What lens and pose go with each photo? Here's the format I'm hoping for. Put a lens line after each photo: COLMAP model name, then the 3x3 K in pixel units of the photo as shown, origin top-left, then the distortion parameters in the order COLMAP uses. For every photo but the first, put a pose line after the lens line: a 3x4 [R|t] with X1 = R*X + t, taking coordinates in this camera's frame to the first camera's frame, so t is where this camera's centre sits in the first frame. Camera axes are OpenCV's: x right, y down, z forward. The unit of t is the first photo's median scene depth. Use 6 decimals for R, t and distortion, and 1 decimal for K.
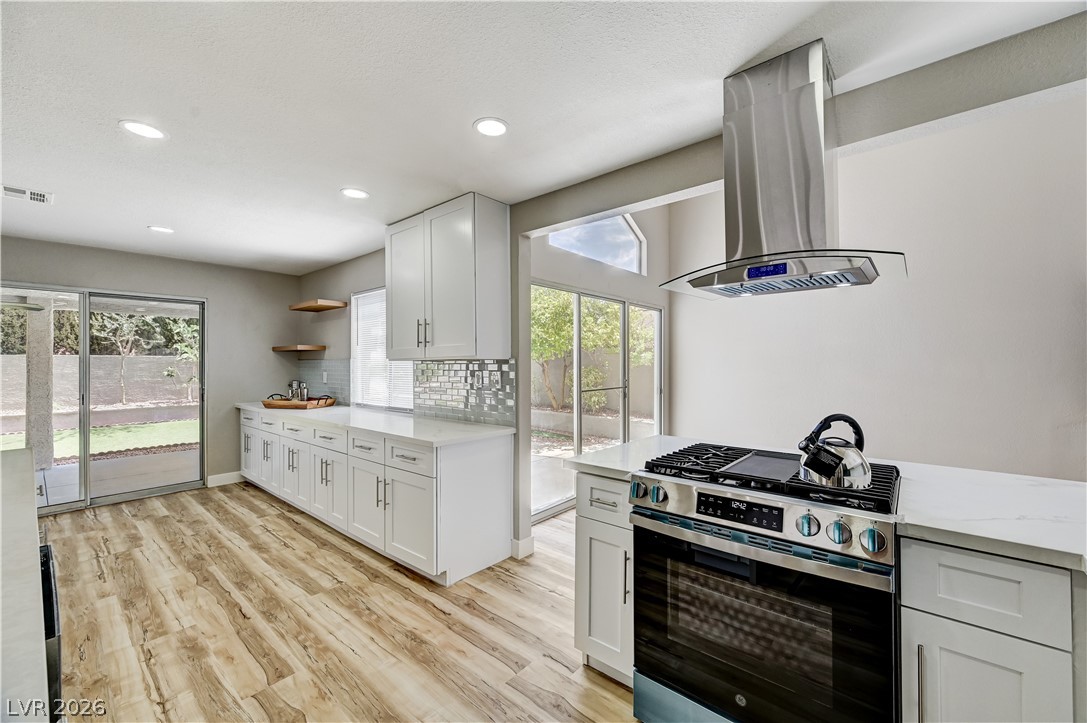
lens RADIAL K [[432.1, 0, 553.8], [0, 432.1, 361.3], [0, 0, 1]] dist [-0.005428, 0.001706]
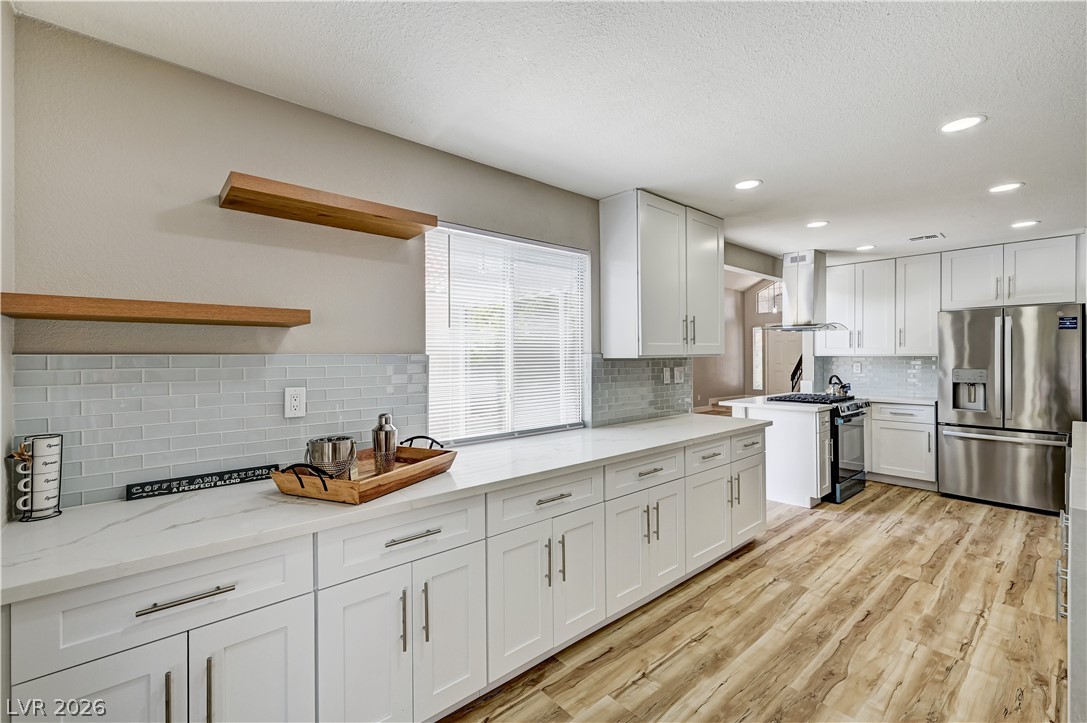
lens RADIAL K [[466.6, 0, 547.9], [0, 466.6, 357.0], [0, 0, 1]] dist [0.008261, -0.001019]
pose [[0.156258, 0.003083, 0.987712, -1.663046], [0.000175, 0.999995, -0.003149, -0.000744], [-0.987716, 0.000665, 0.156256, 1.361278]]
